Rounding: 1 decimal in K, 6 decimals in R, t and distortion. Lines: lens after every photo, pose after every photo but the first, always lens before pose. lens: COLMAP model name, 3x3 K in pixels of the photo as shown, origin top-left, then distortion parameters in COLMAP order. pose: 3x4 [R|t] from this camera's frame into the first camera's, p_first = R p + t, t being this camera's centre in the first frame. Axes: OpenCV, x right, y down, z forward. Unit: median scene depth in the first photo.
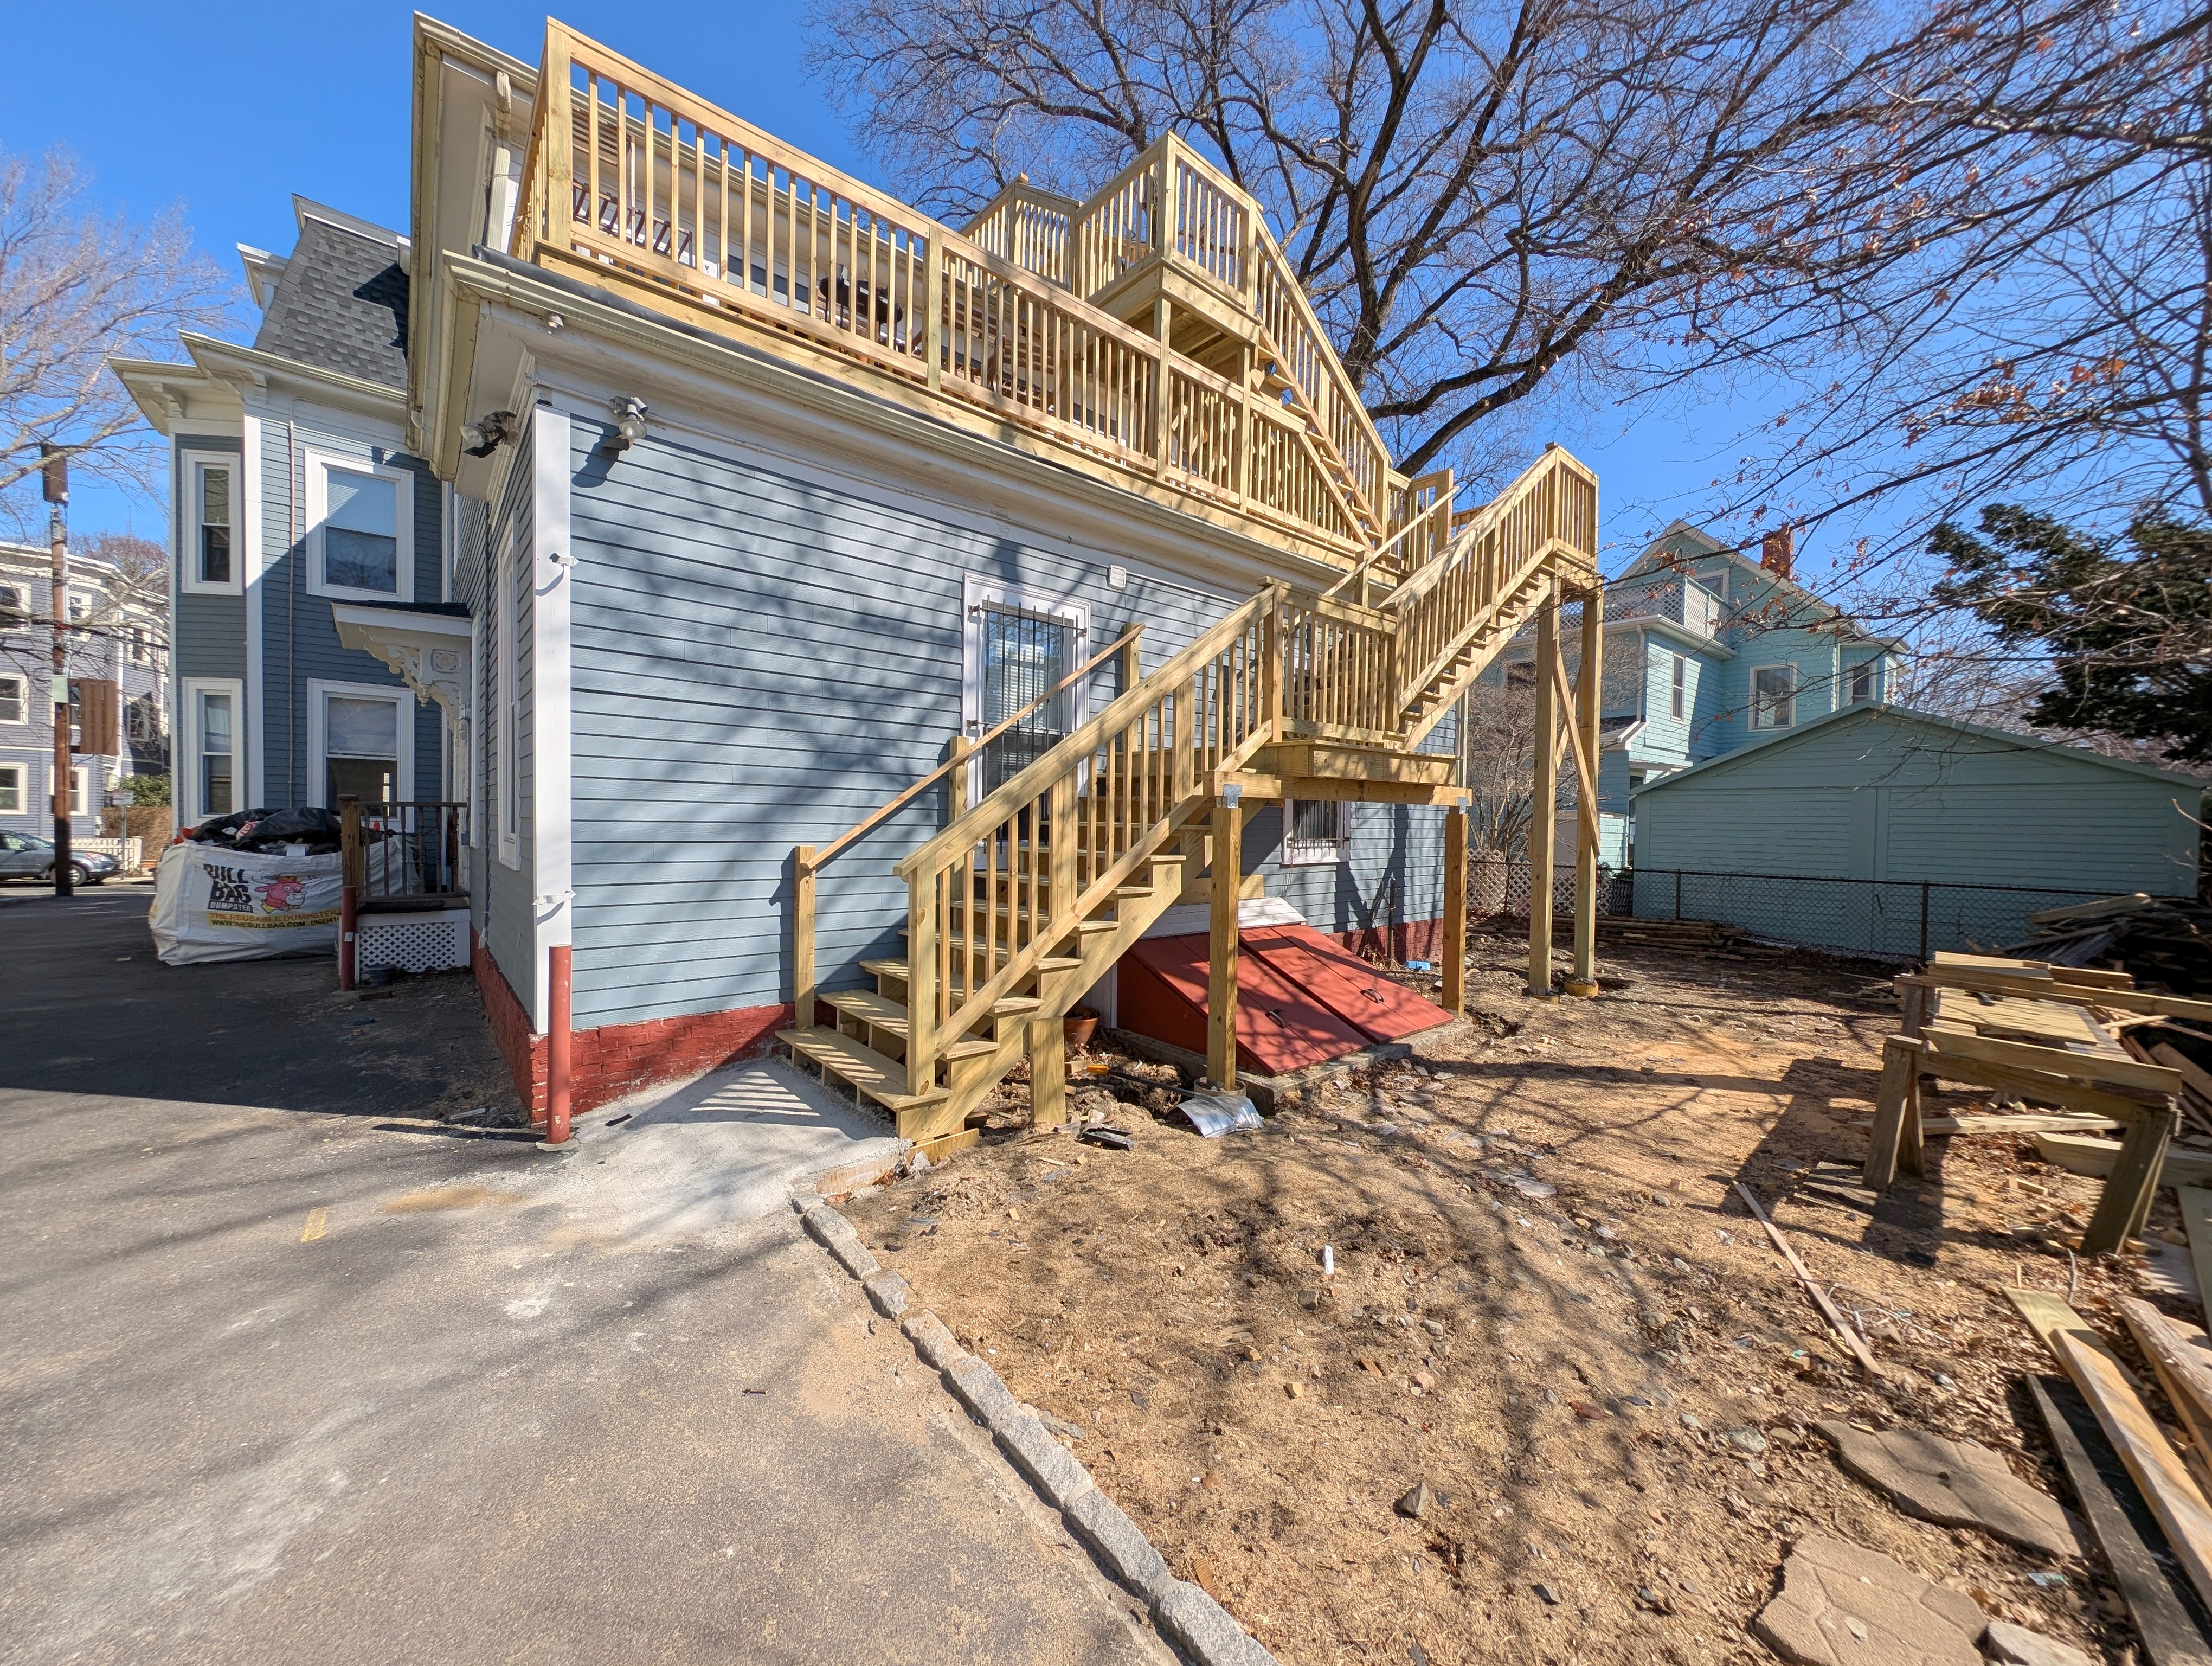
lens RADIAL K [[841.4, 0, 1102.3], [0, 841.4, 831.7], [0, 0, 1]] dist [0.000837, 0.000276]
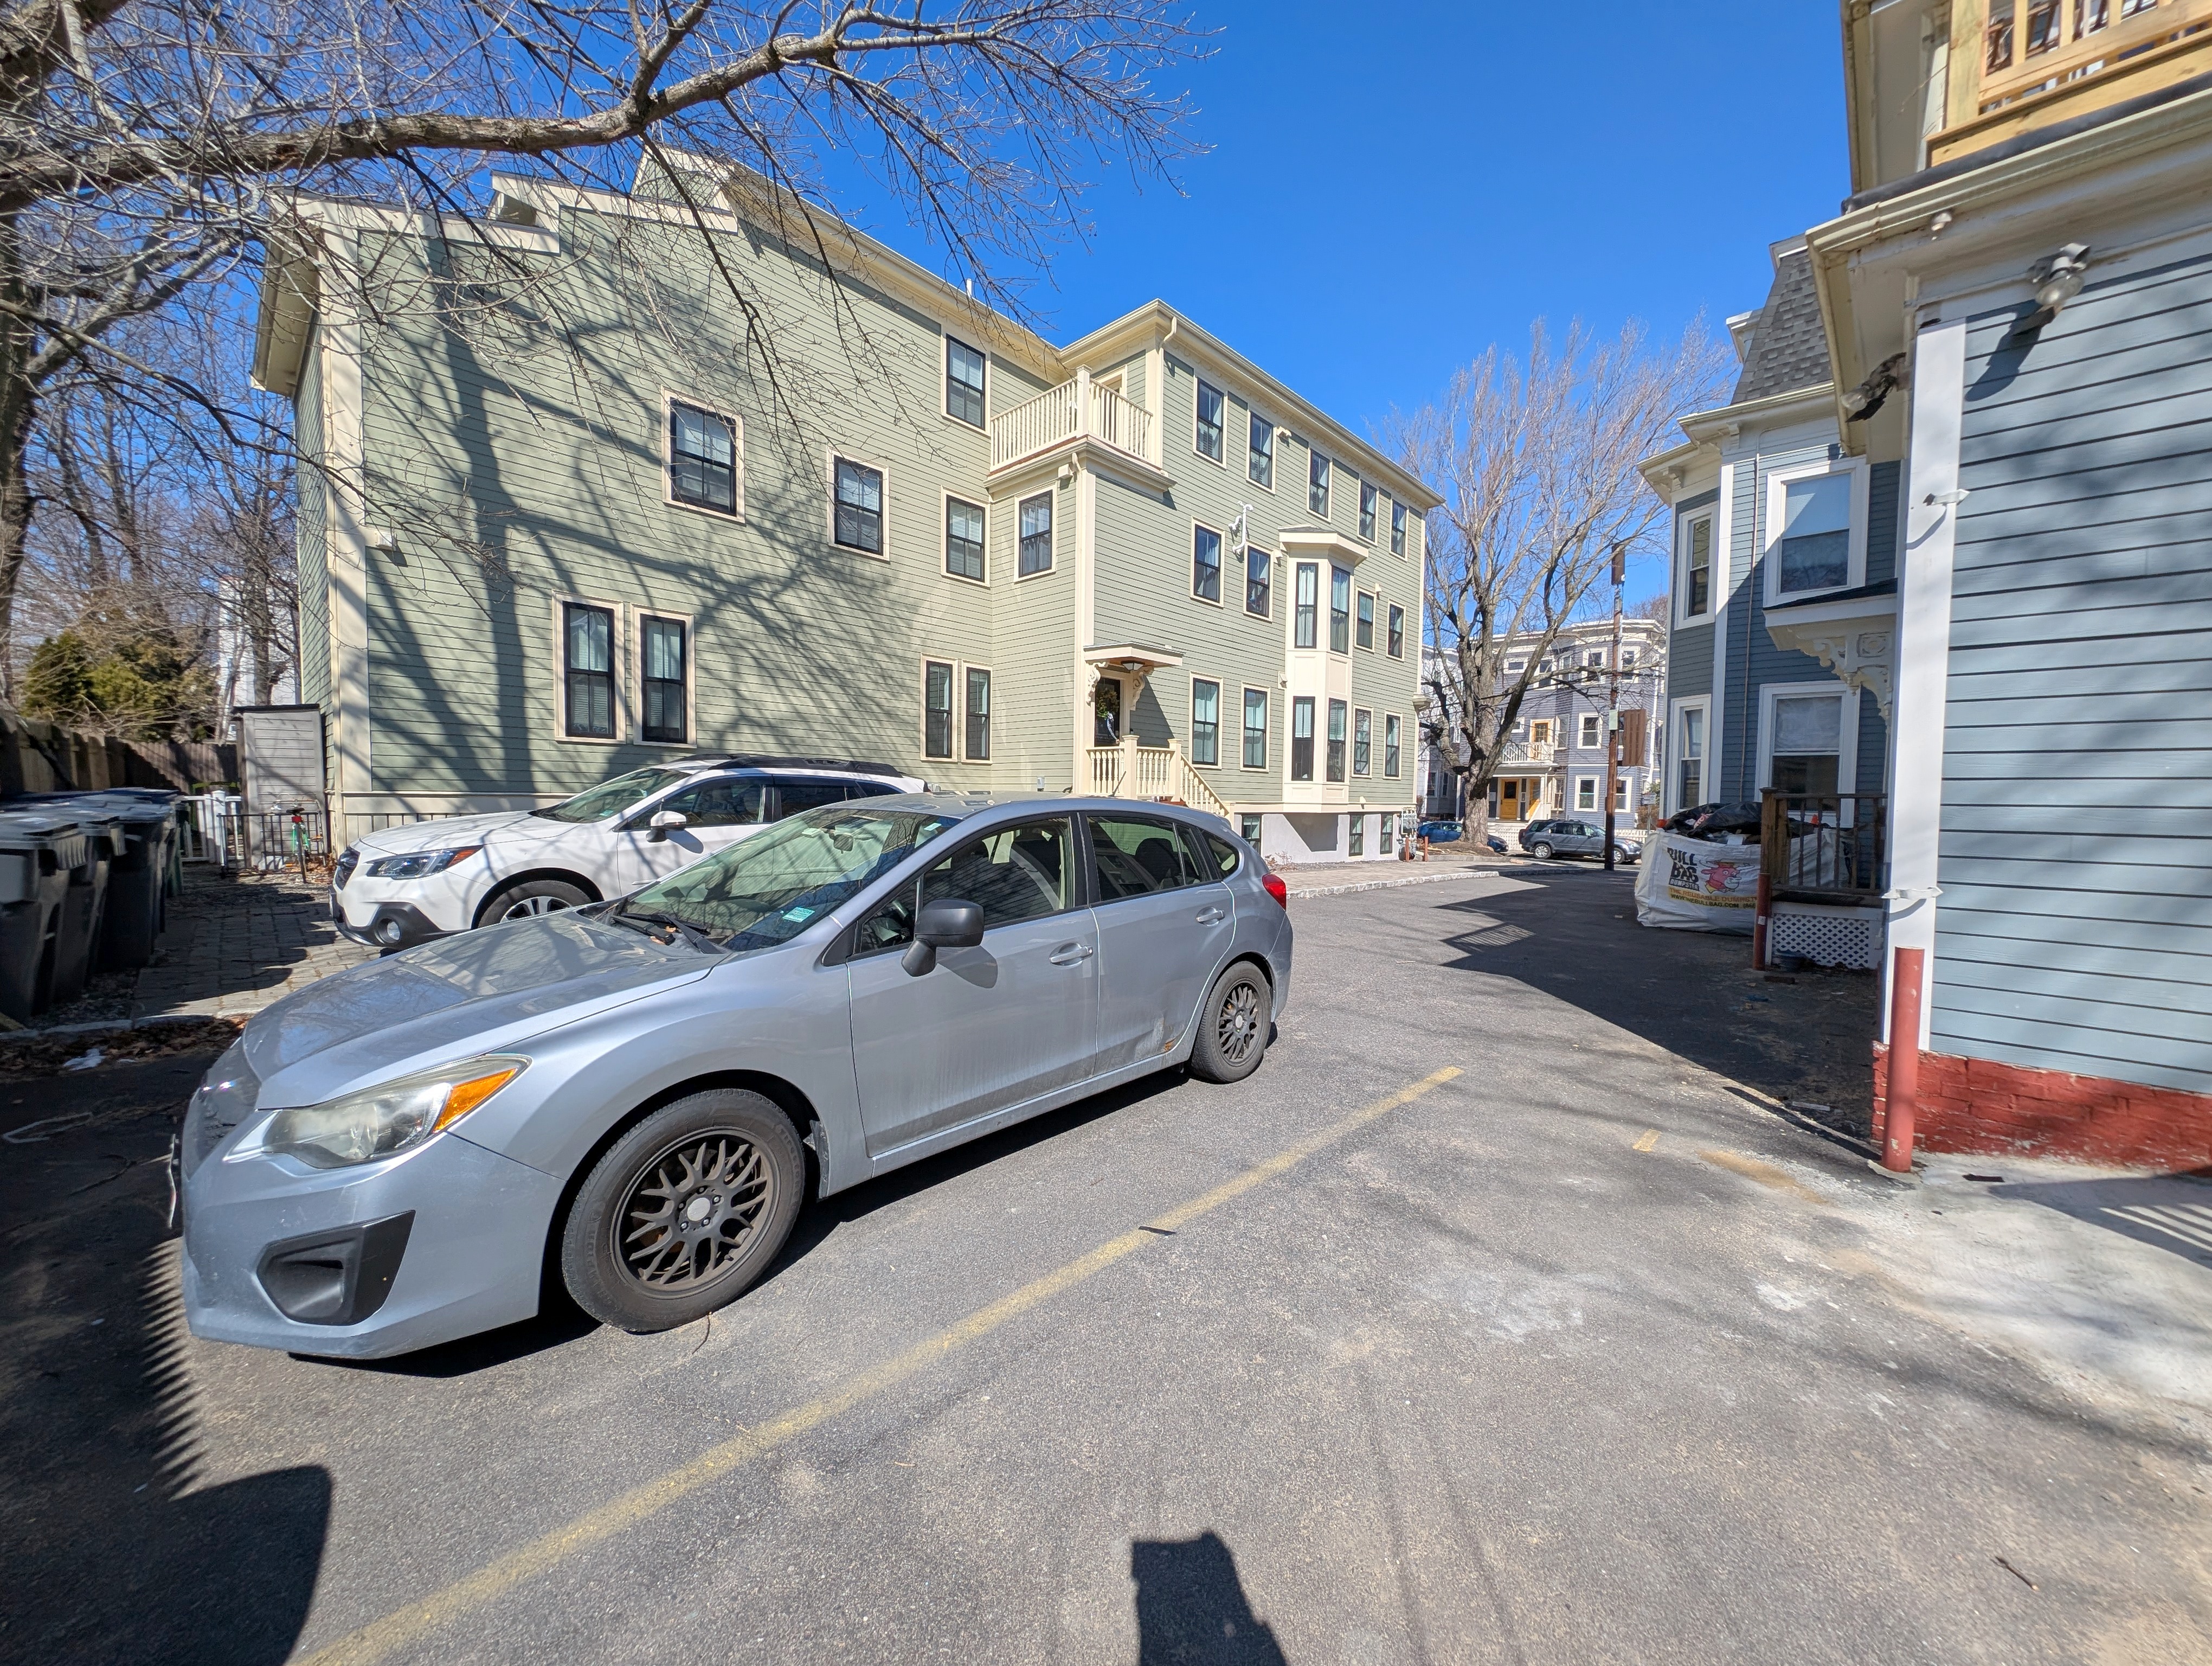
lens RADIAL K [[841.4, 0, 1102.3], [0, 841.4, 831.7], [0, 0, 1]] dist [0.000837, 0.000276]
pose [[0.110160, 0.025089, -0.993597, 0.115277], [-0.028263, 0.999356, 0.022100, 0.018647], [0.993512, 0.025647, 0.110798, 0.066974]]
